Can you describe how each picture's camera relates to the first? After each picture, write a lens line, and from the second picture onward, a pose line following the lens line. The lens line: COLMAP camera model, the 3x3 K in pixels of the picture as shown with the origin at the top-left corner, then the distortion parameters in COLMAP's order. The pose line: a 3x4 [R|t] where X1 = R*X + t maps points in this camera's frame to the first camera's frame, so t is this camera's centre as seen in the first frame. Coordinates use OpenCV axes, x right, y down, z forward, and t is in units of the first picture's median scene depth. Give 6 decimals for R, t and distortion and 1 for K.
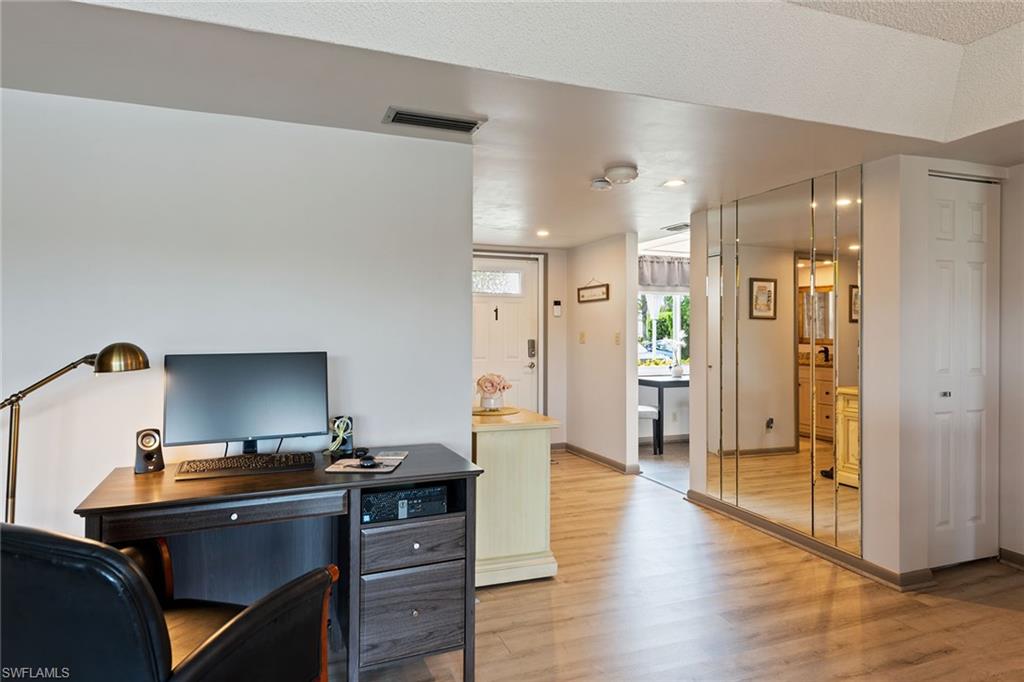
lens RADIAL K [[601.7, 0, 512.0], [0, 601.7, 341.0], [0, 0, 1]] dist [-0.001471, -0.000730]
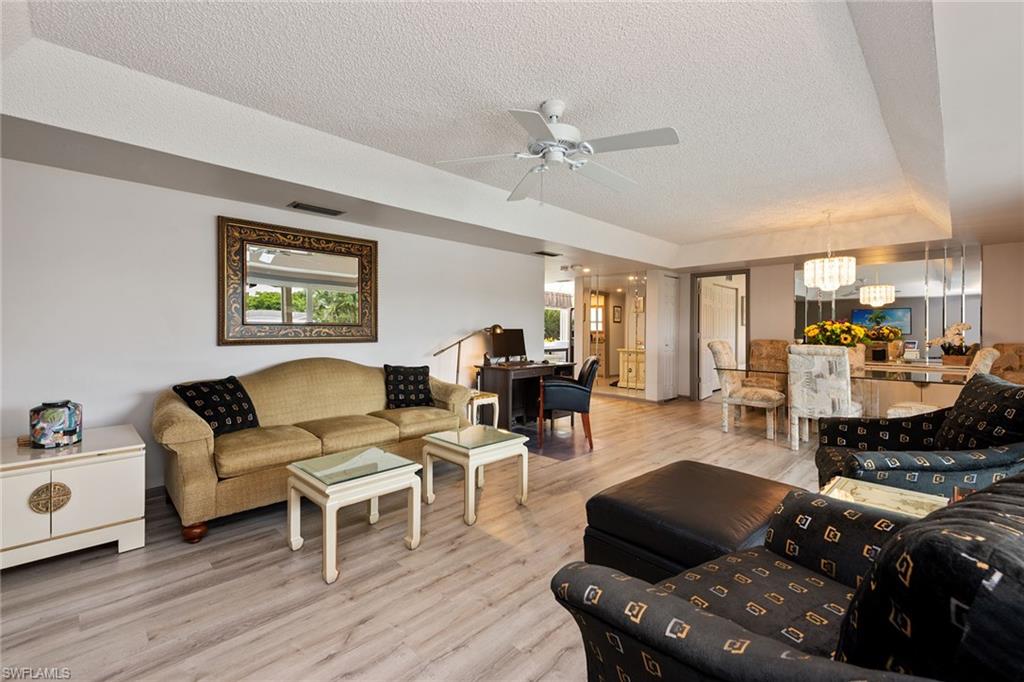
lens RADIAL K [[444.3, 0, 510.5], [0, 444.3, 330.5], [0, 0, 1]] dist [0.020823, -0.006588]
pose [[0.919196, 0.005135, 0.393768, -0.992303], [-0.000969, 0.999941, -0.010776, 0.038934], [-0.393800, 0.009524, 0.919147, -0.860698]]
